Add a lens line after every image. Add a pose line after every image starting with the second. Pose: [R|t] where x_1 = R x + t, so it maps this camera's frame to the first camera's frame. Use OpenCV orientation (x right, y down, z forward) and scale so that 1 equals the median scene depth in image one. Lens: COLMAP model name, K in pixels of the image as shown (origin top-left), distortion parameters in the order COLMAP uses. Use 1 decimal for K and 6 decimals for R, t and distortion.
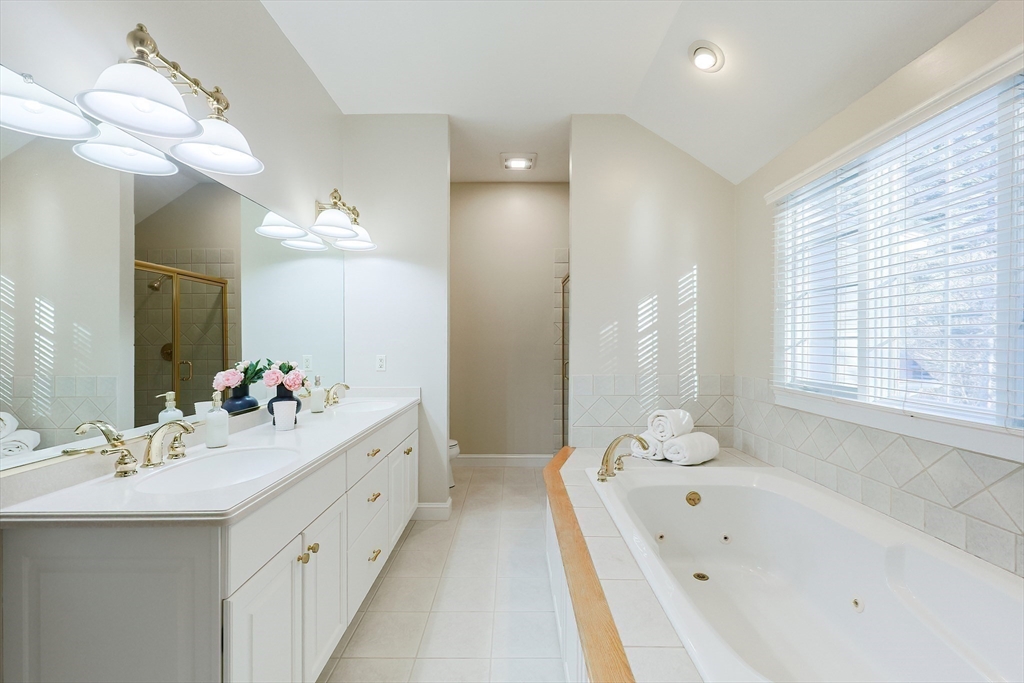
lens RADIAL K [[437.5, 0, 509.9], [0, 437.5, 343.6], [0, 0, 1]] dist [0.002823, 0.000322]
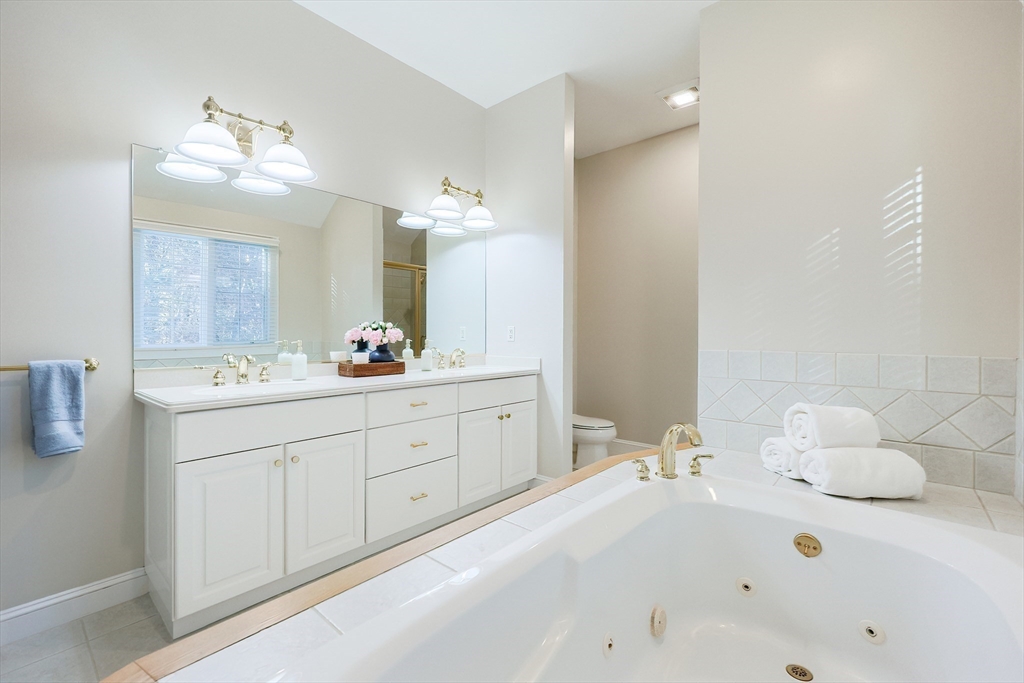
lens RADIAL K [[437.5, 0, 512.2], [0, 437.5, 336.1], [0, 0, 1]] dist [0.002823, 0.000322]
pose [[0.757234, 0.005297, -0.653123, 0.428138], [-0.004502, 0.999986, 0.002891, 0.050929], [0.653129, 0.000751, 0.757247, 0.221788]]
